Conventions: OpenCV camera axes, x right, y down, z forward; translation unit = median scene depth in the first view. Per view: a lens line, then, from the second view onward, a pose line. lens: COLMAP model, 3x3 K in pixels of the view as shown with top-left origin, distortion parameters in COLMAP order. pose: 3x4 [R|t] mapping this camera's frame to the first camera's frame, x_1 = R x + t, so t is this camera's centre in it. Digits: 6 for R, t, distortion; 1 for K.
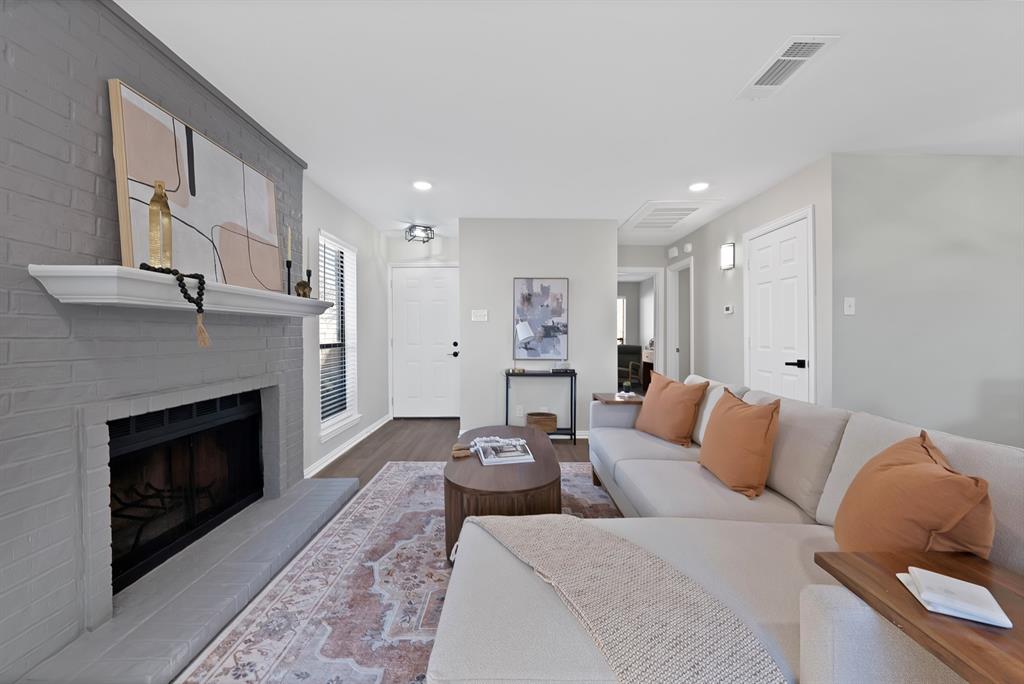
lens RADIAL K [[384.1, 0, 510.4], [0, 384.1, 337.4], [0, 0, 1]] dist [-0.013292, 0.000278]
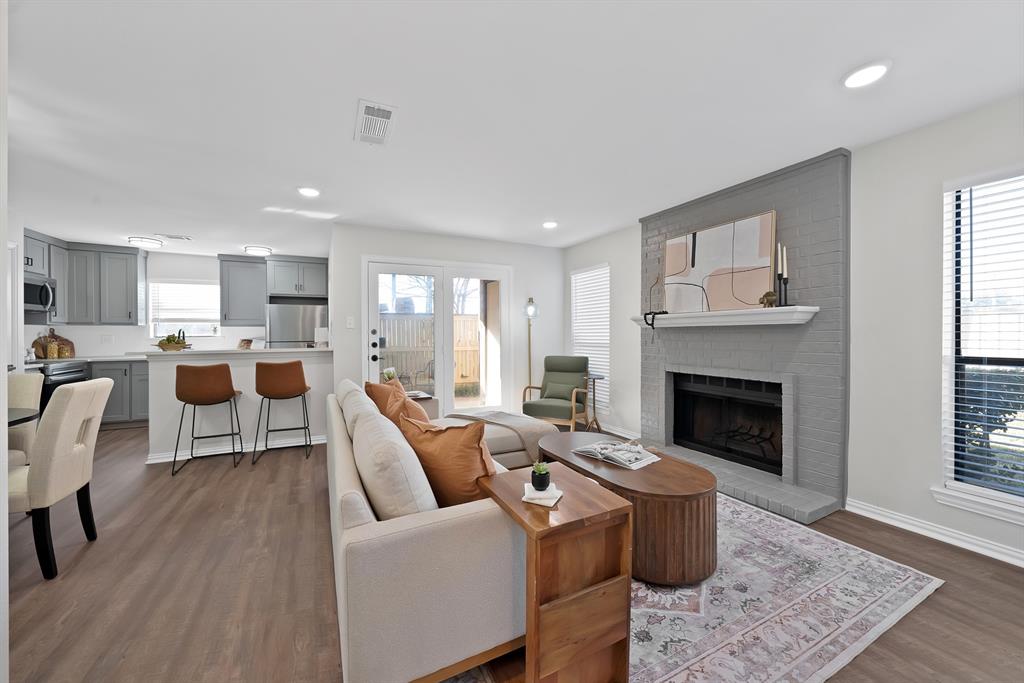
lens RADIAL K [[384.1, 0, 508.9], [0, 384.1, 330.3], [0, 0, 1]] dist [-0.013292, 0.000278]
pose [[-0.889492, 0.000170, -0.456951, 0.387275], [0.000088, 1.000000, 0.000201, -0.021656], [0.456951, 0.000138, -0.889492, 0.993000]]
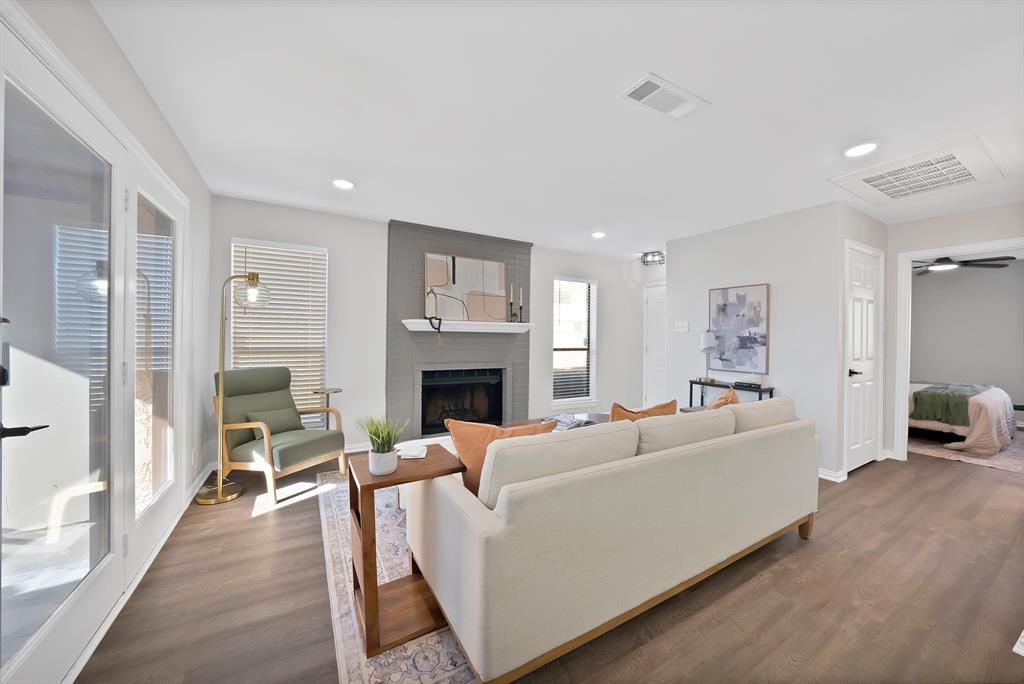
lens RADIAL K [[368.5, 0, 511.7], [0, 368.5, 339.4], [0, 0, 1]] dist [-0.016471, 0.000824]
pose [[0.509156, 0.009542, -0.860621, 0.594646], [-0.020008, 0.999800, -0.000752, -0.011036], [0.860442, 0.017603, 0.509245, 0.052180]]
